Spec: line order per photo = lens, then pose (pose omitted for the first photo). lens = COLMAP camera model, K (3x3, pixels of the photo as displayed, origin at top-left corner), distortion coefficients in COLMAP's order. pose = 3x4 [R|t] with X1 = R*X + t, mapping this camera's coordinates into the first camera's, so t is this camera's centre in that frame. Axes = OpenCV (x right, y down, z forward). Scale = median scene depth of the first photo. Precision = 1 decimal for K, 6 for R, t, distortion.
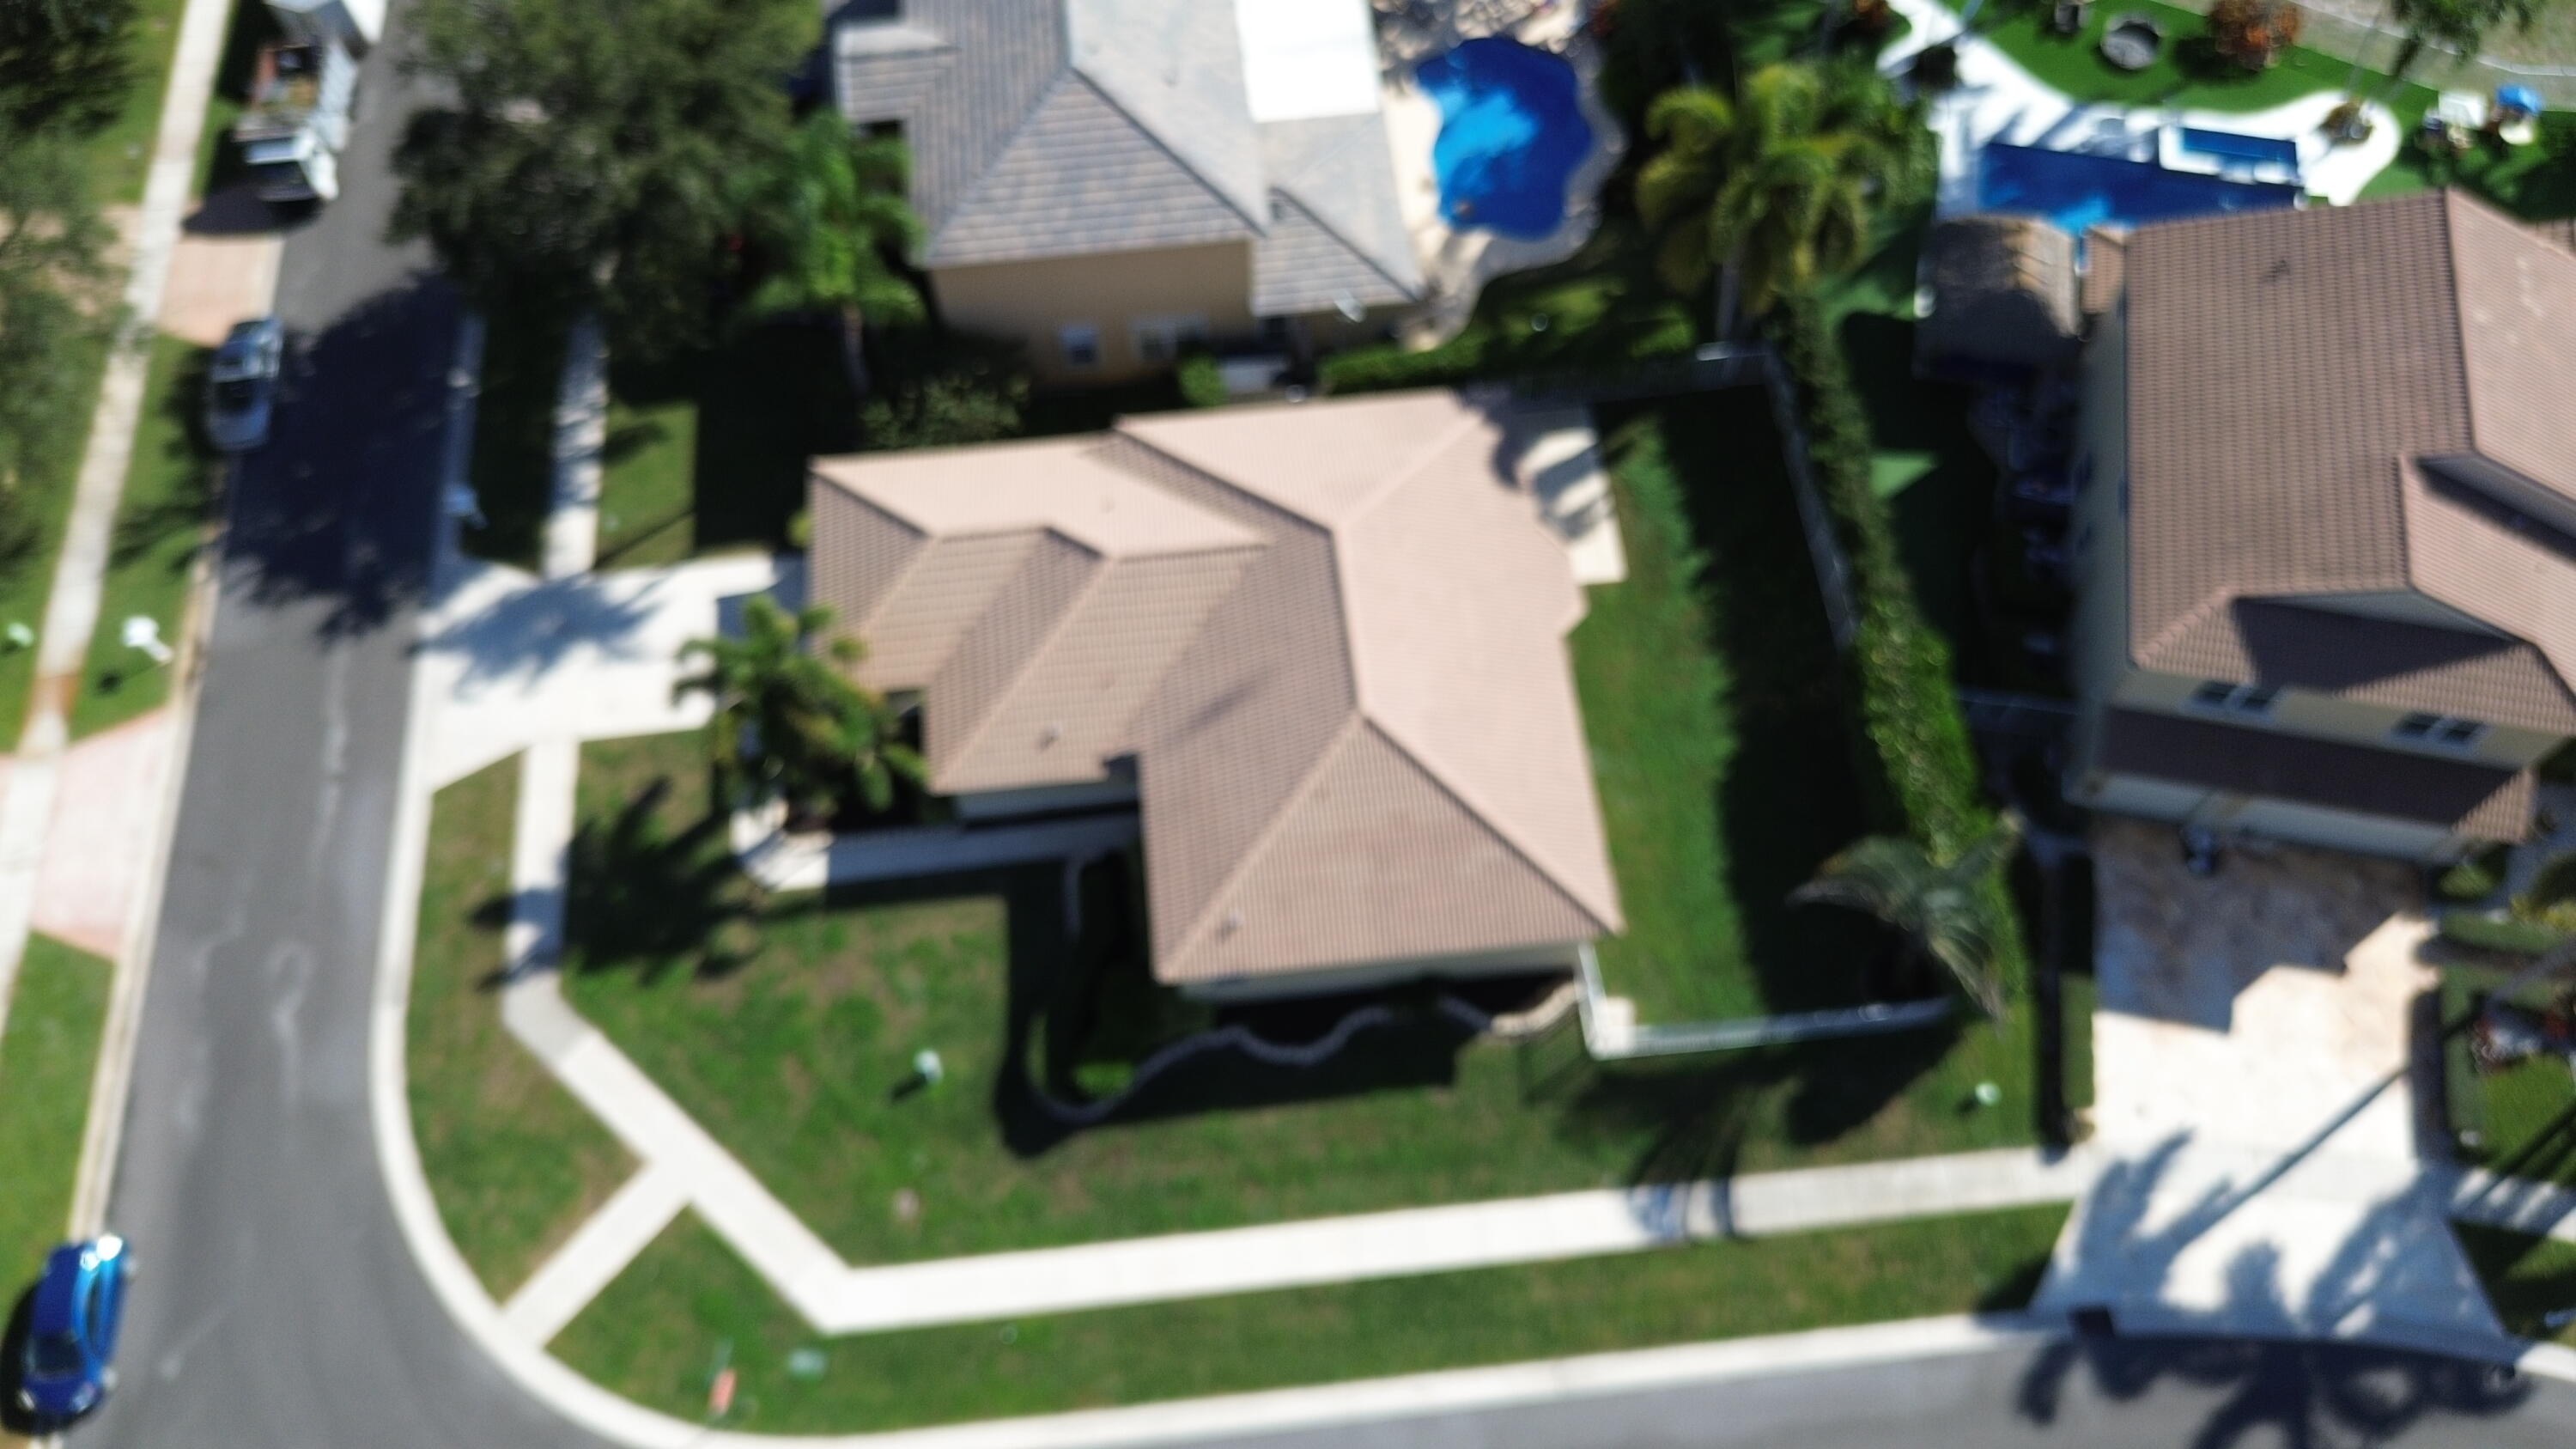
lens RADIAL K [[1888.7, 0, 1280.3], [0, 1888.7, 717.7], [0, 0, 1]] dist [0.046948, -0.056648]
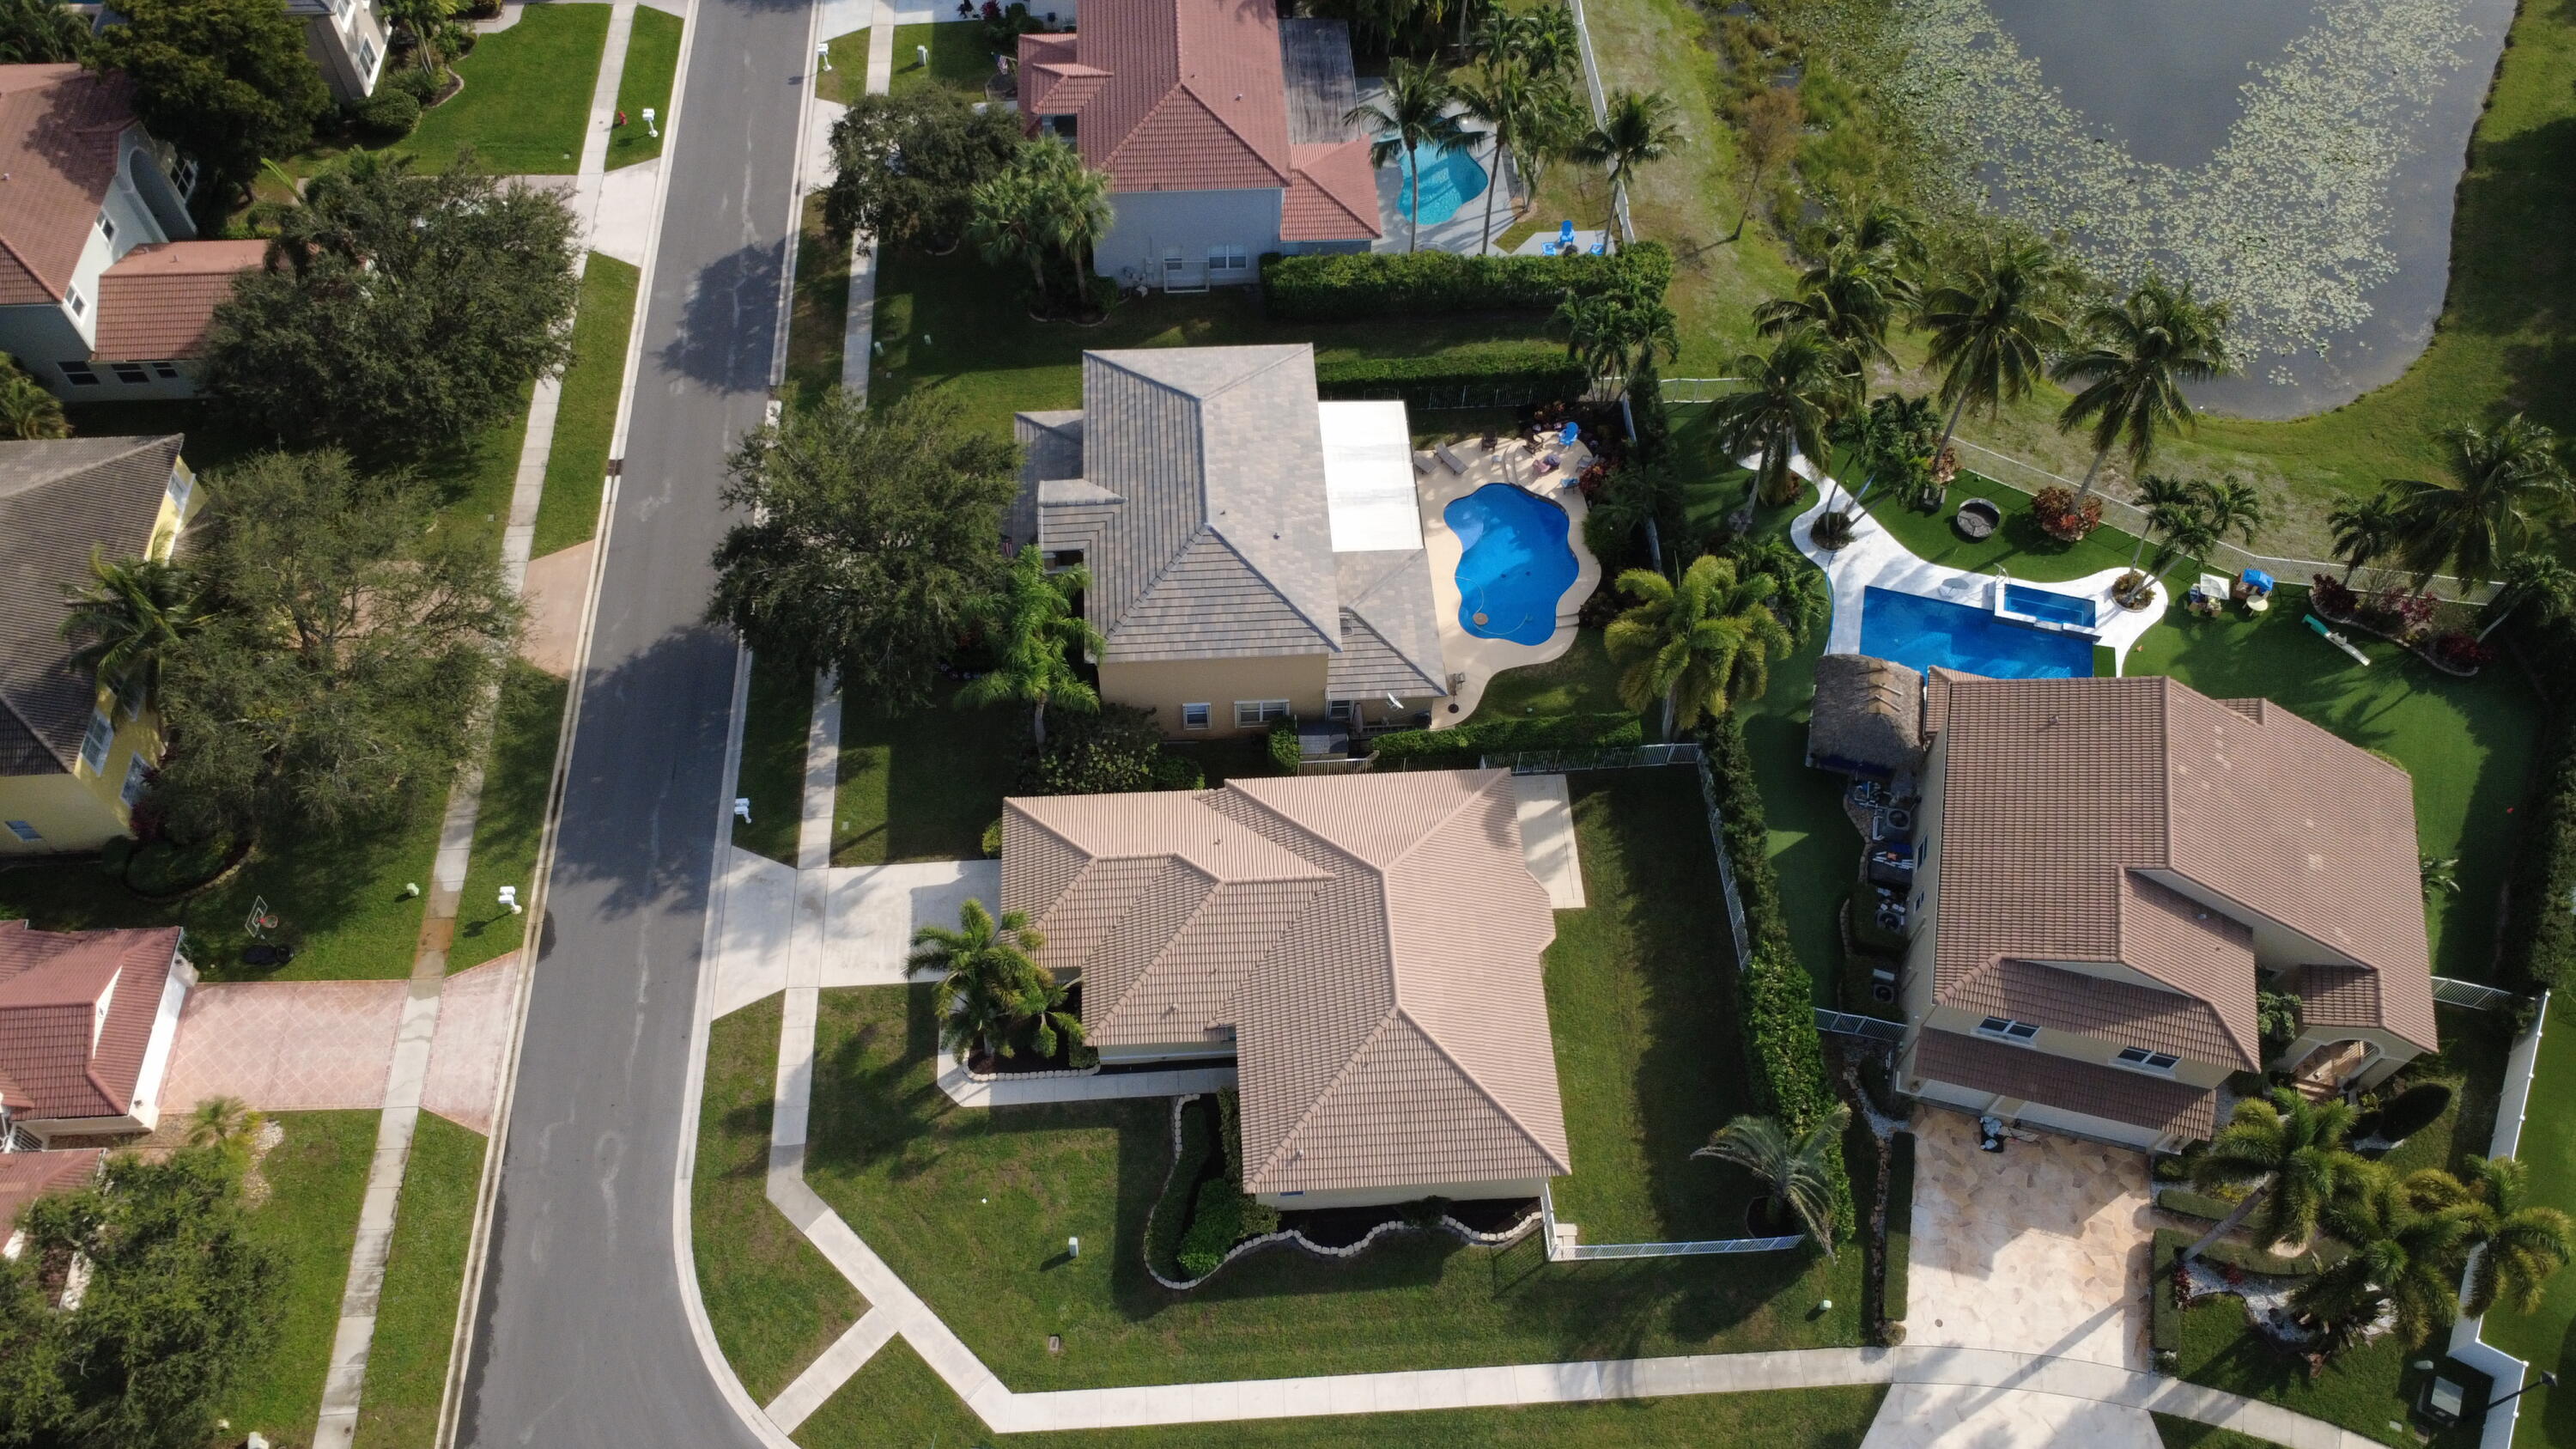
lens RADIAL K [[1878.0, 0, 1284.0], [0, 1878.0, 726.3], [0, 0, 1]] dist [-0.004465, 0.002042]
pose [[0.998599, 0.052693, 0.004753, -0.054016], [-0.051973, 0.993812, -0.098164, -0.064339], [-0.009897, 0.097780, 0.995159, -0.383886]]
